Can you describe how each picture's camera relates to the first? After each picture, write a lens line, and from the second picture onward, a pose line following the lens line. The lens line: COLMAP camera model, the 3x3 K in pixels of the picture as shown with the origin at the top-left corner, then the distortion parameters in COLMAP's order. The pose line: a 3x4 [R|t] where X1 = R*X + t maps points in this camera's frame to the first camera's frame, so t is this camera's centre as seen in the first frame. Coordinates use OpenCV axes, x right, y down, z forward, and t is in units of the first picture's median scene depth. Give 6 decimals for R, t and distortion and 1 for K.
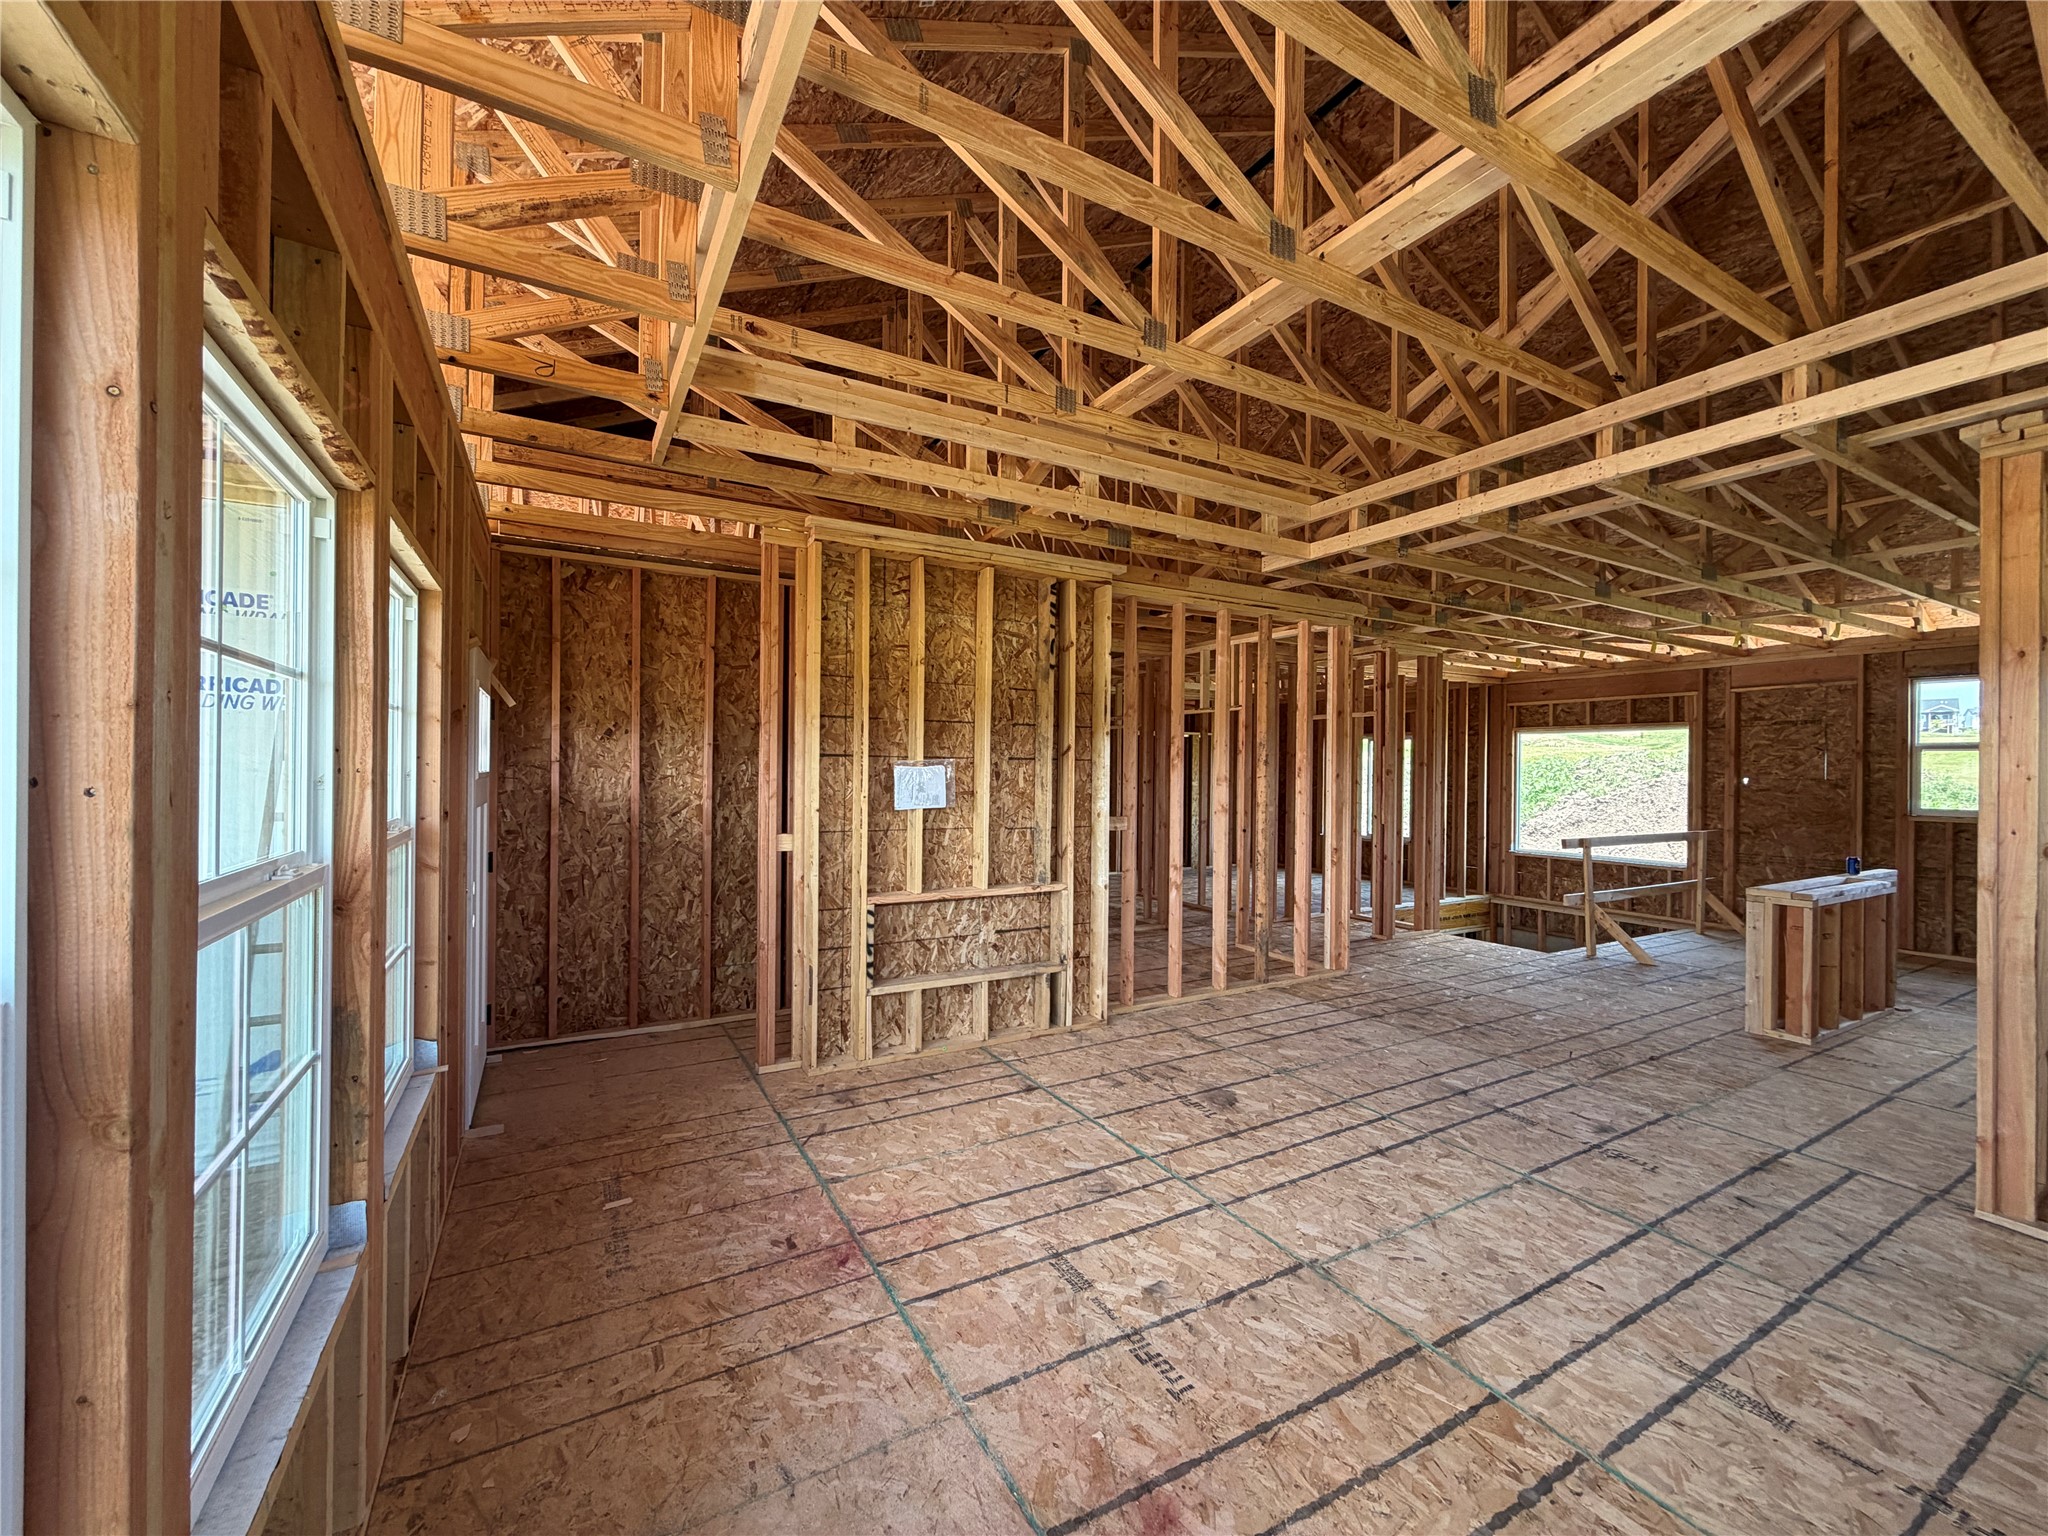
lens RADIAL K [[814.3, 0, 1018.0], [0, 814.3, 771.8], [0, 0, 1]] dist [-0.000156, 0.000101]
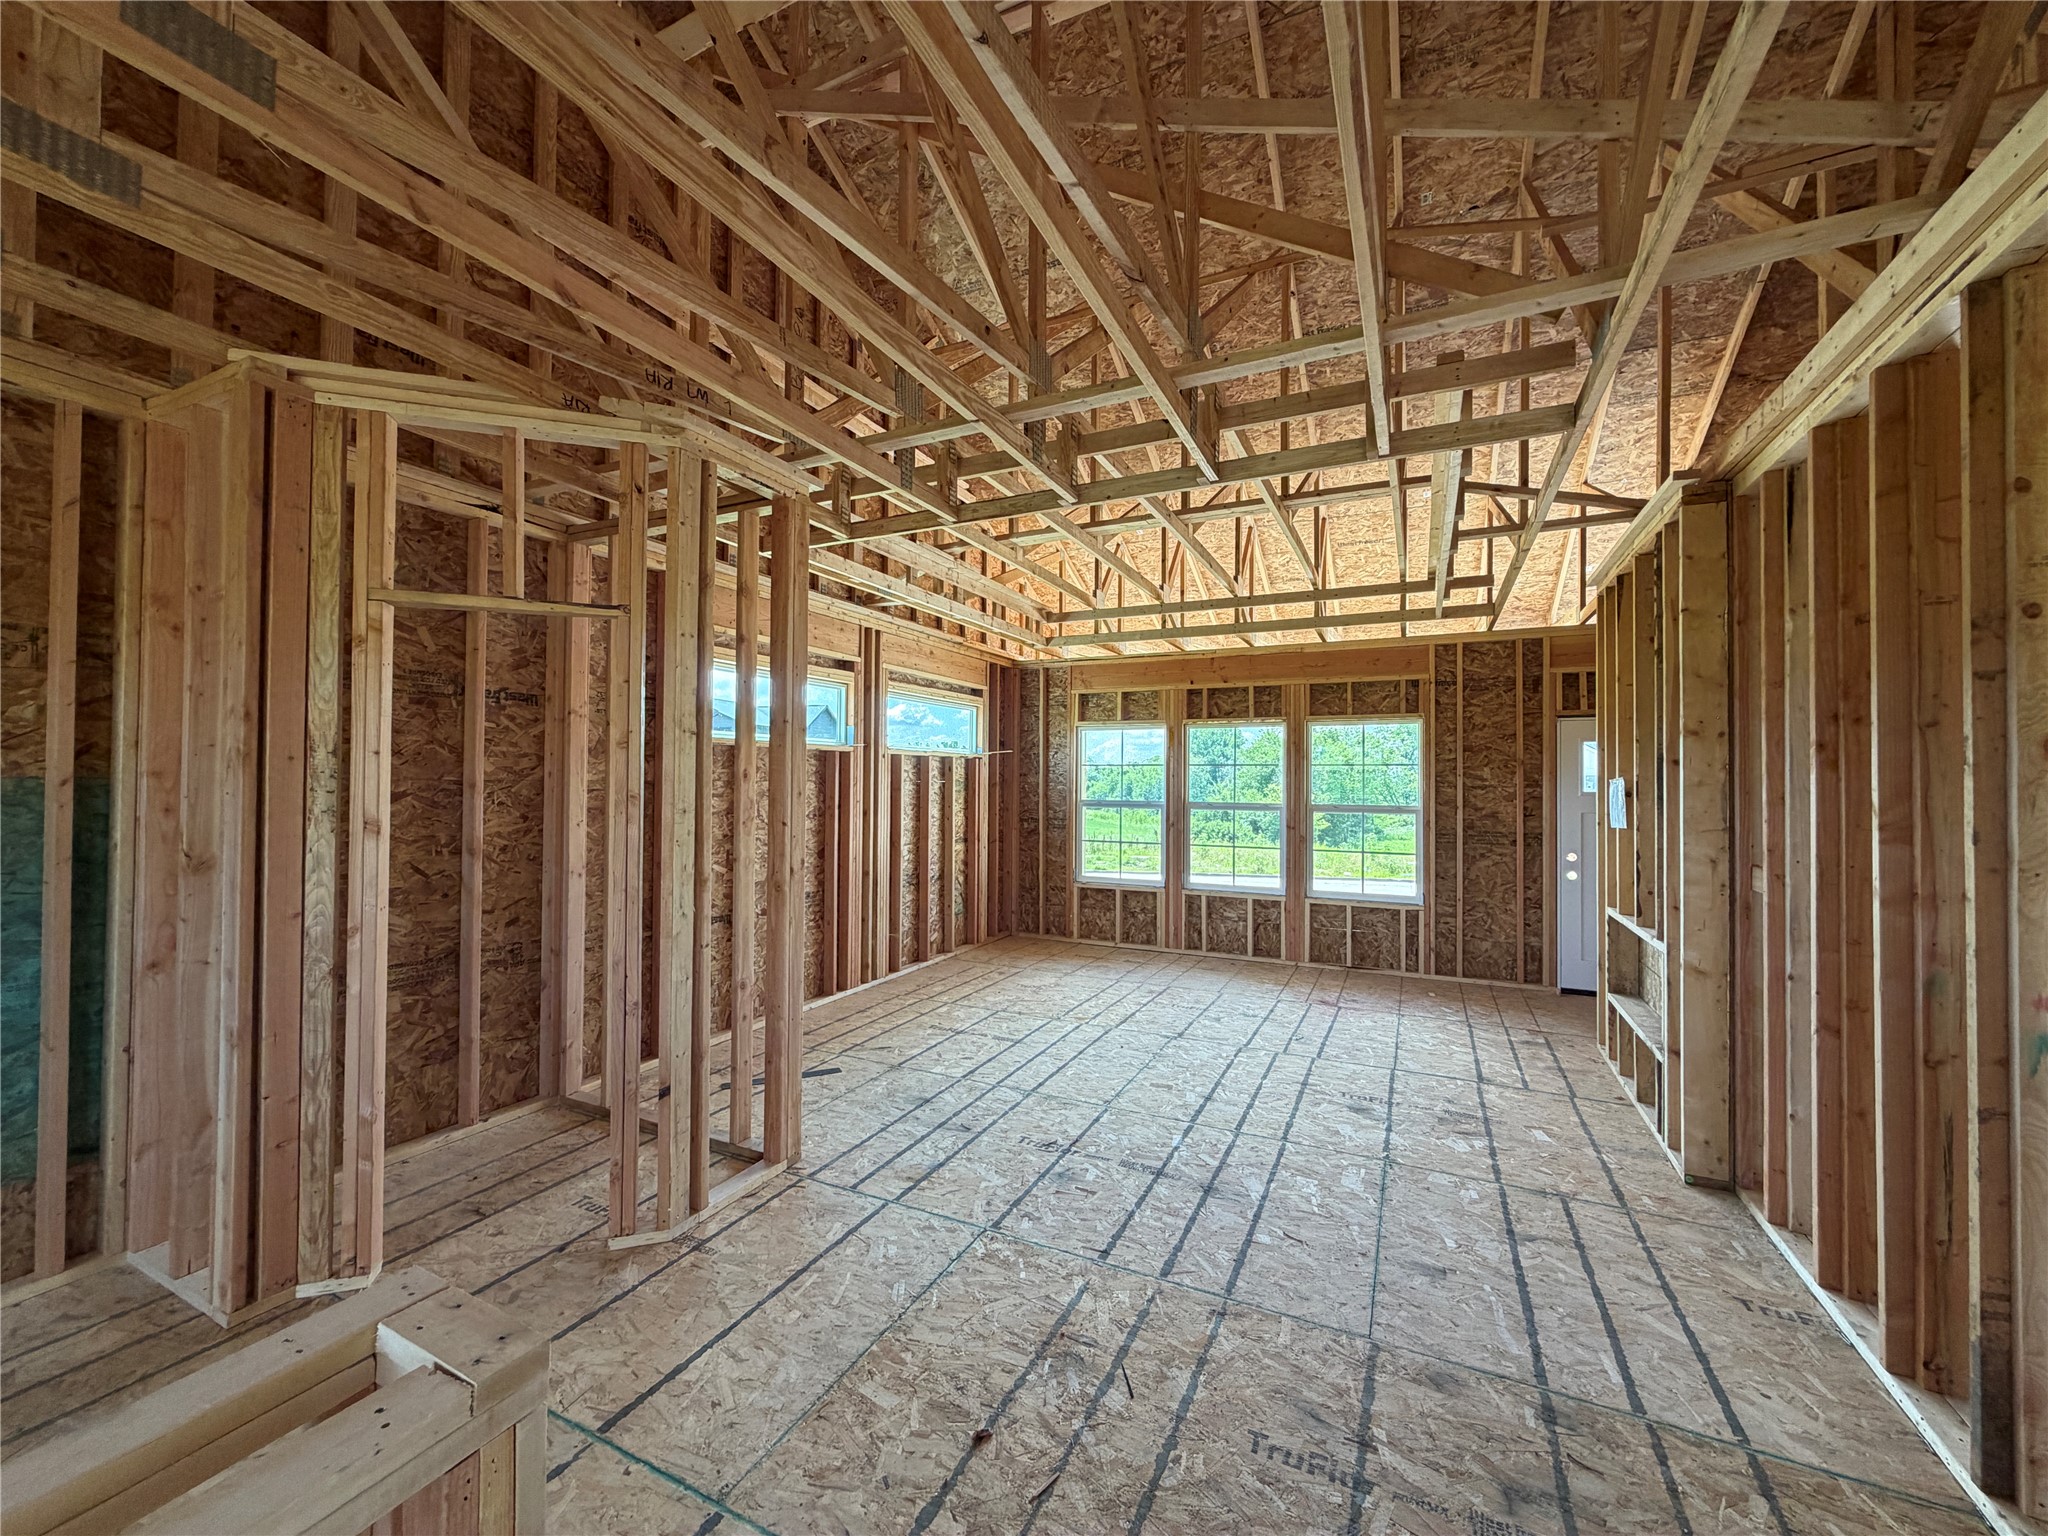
lens RADIAL K [[814.3, 0, 1015.1], [0, 814.3, 769.1], [0, 0, 1]] dist [-0.000156, 0.000101]
pose [[-0.828041, -0.025666, -0.560079, 1.094959], [-0.019118, 0.999663, -0.017546, 0.005219], [0.560341, -0.003821, -0.828253, 1.472701]]
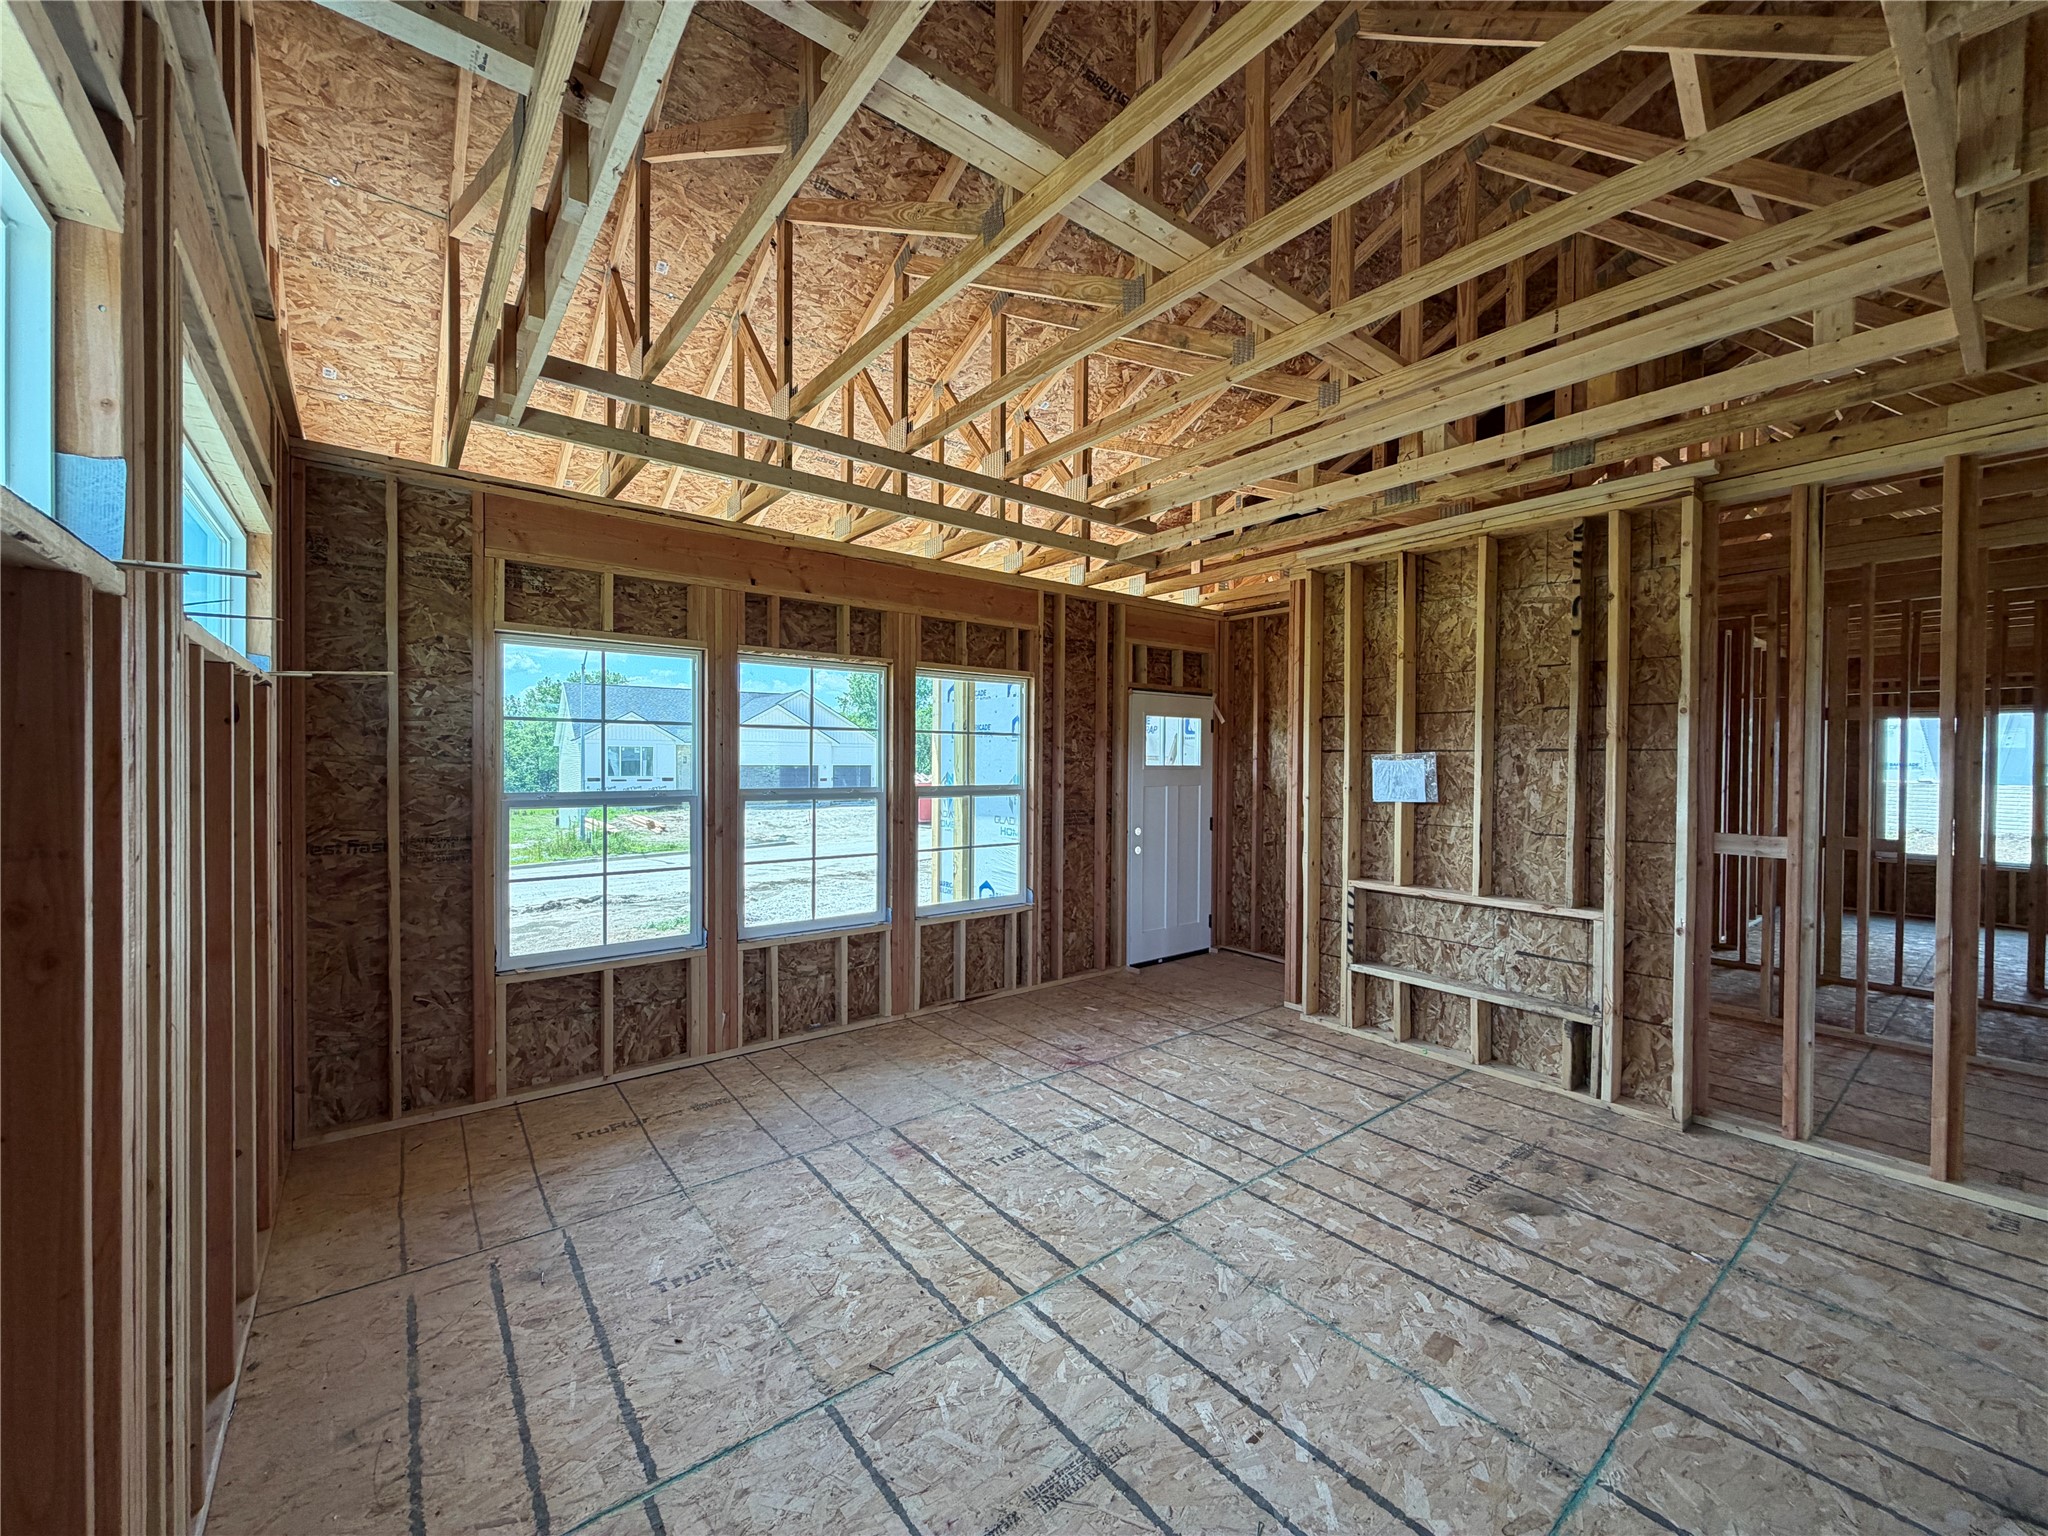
lens RADIAL K [[814.3, 0, 1014.0], [0, 814.3, 769.8], [0, 0, 1]] dist [-0.000156, 0.000101]
pose [[0.146655, 0.002218, -0.989185, 0.844422], [-0.009070, 0.999958, 0.000897, 0.009377], [0.989146, 0.008841, 0.146669, 0.394538]]
